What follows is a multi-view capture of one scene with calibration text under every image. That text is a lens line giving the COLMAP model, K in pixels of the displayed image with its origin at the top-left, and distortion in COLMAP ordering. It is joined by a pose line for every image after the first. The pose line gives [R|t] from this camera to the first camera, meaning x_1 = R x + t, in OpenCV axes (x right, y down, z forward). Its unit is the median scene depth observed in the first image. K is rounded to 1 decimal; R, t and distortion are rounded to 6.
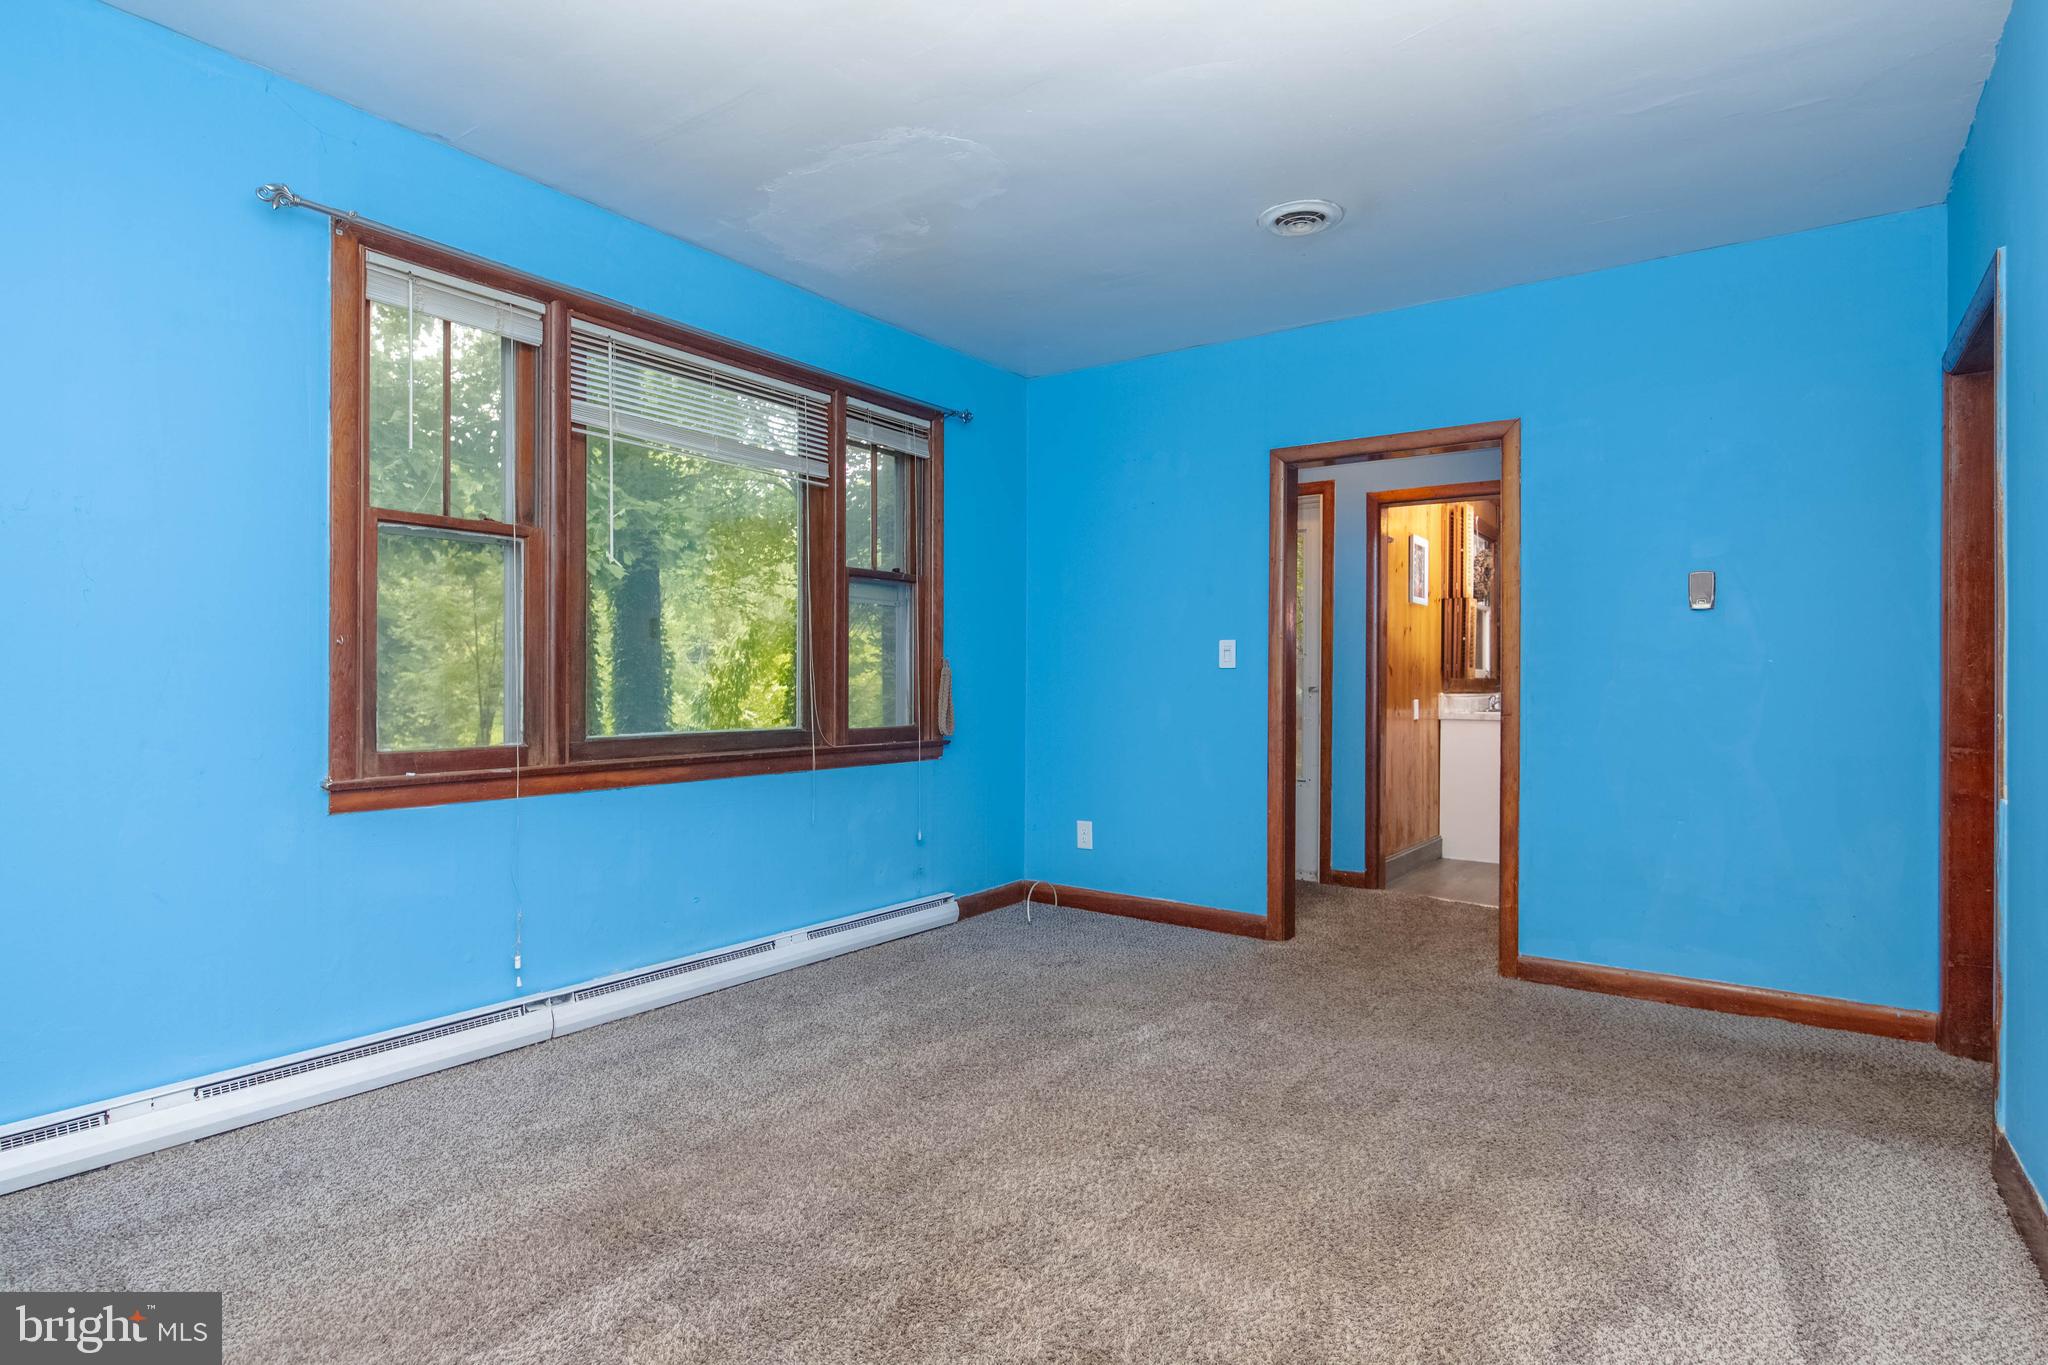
lens RADIAL K [[1057.9, 0, 1042.1], [0, 1057.9, 689.0], [0, 0, 1]] dist [0.006838, -0.009827]
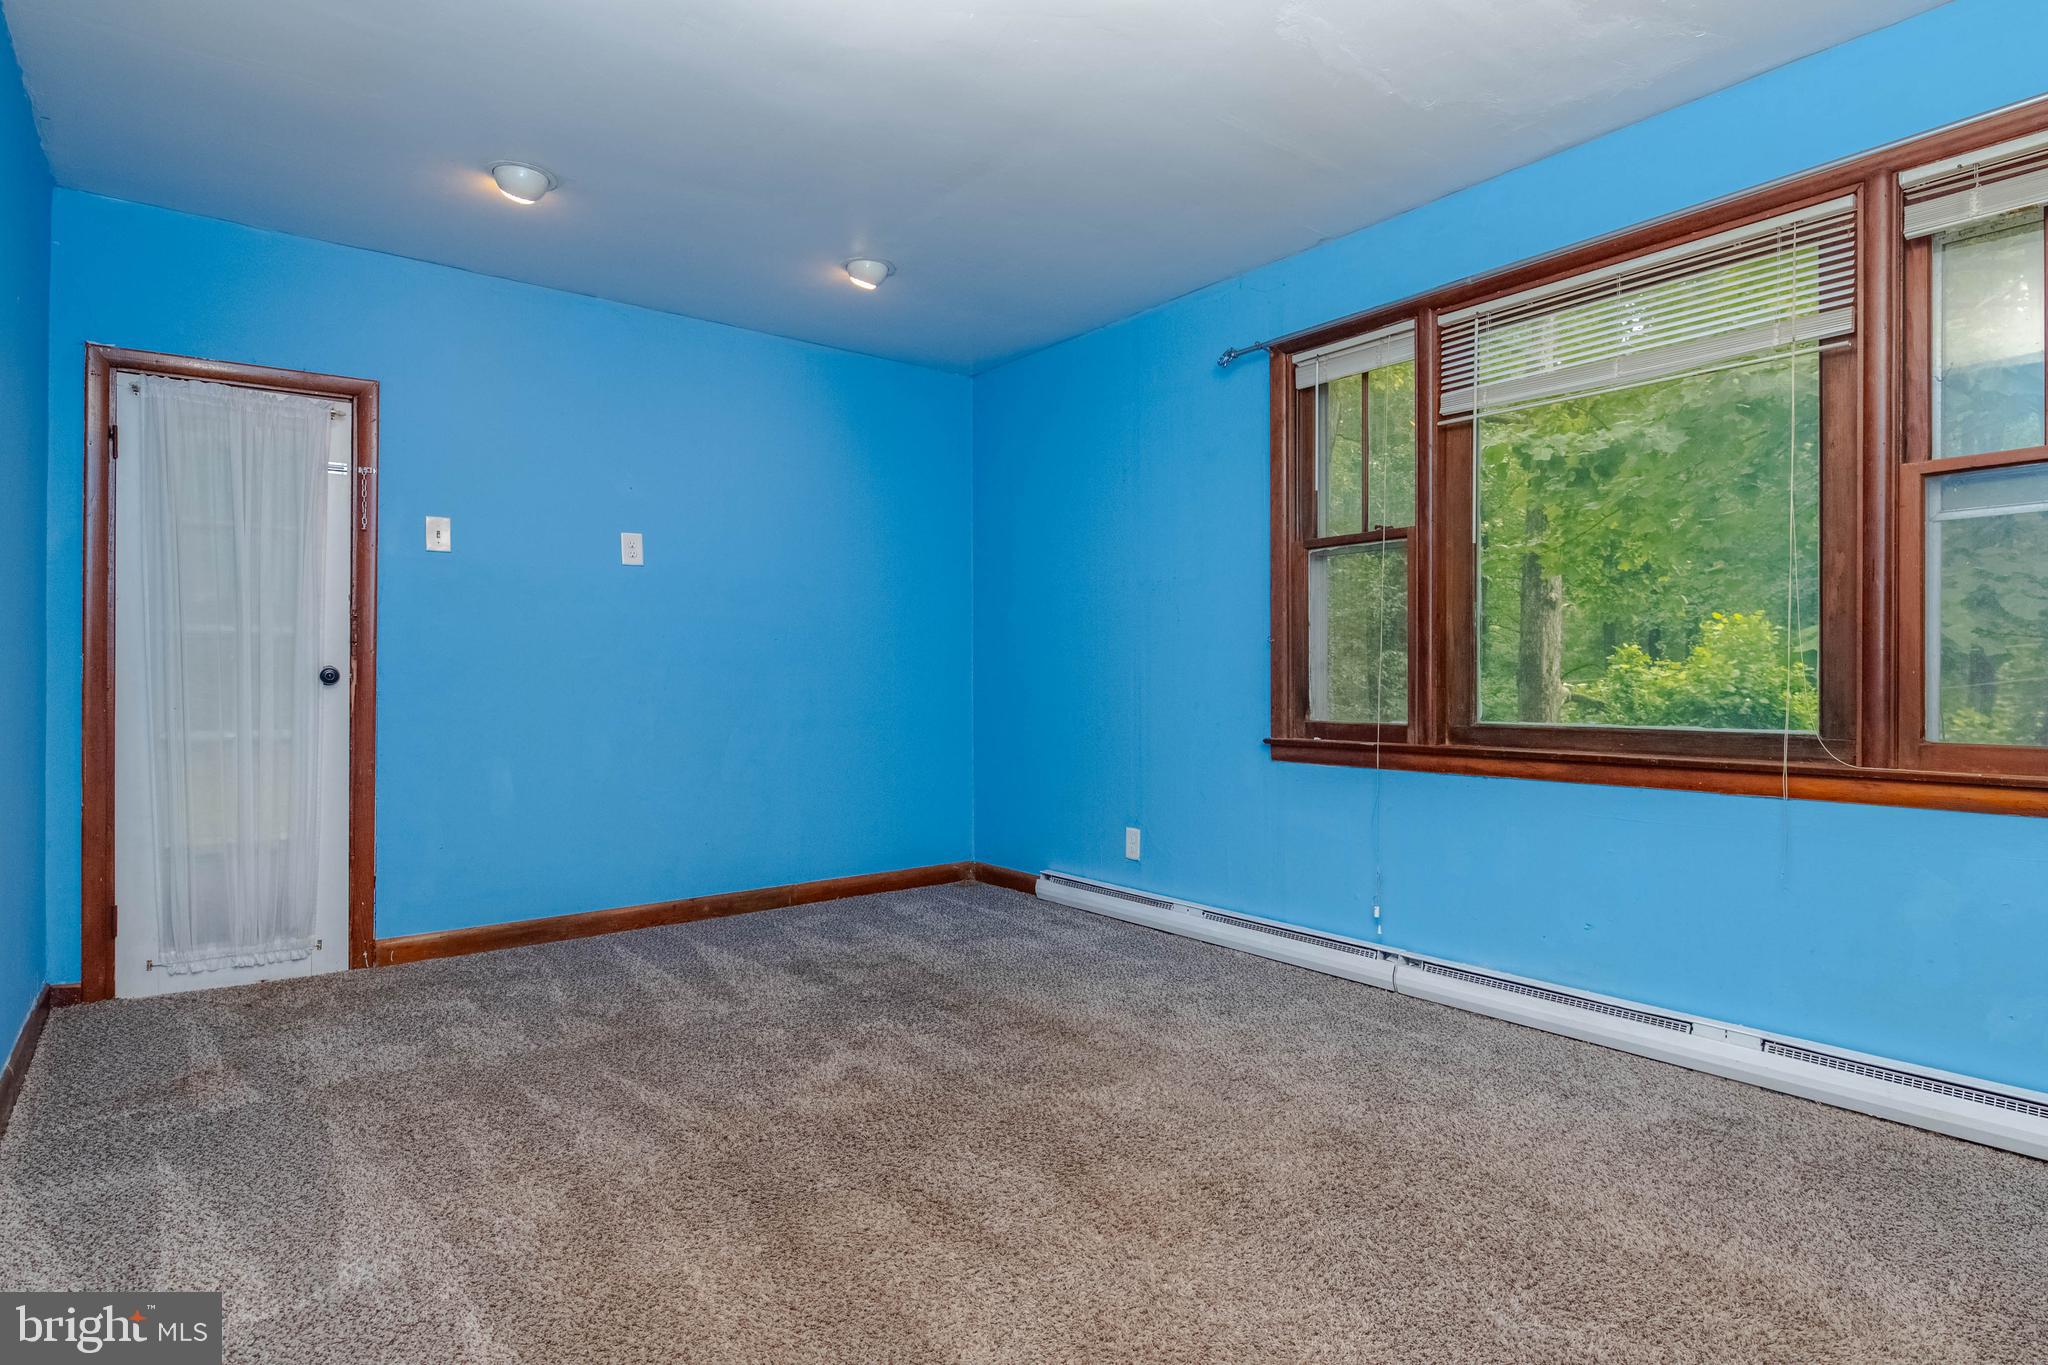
lens RADIAL K [[1057.9, 0, 1042.1], [0, 1057.9, 689.0], [0, 0, 1]] dist [0.006838, -0.009827]
pose [[-0.277309, 0.021151, -0.960548, 0.672012], [0.005513, 0.999776, 0.020424, -0.008656], [0.960765, 0.000368, -0.277364, 0.926054]]
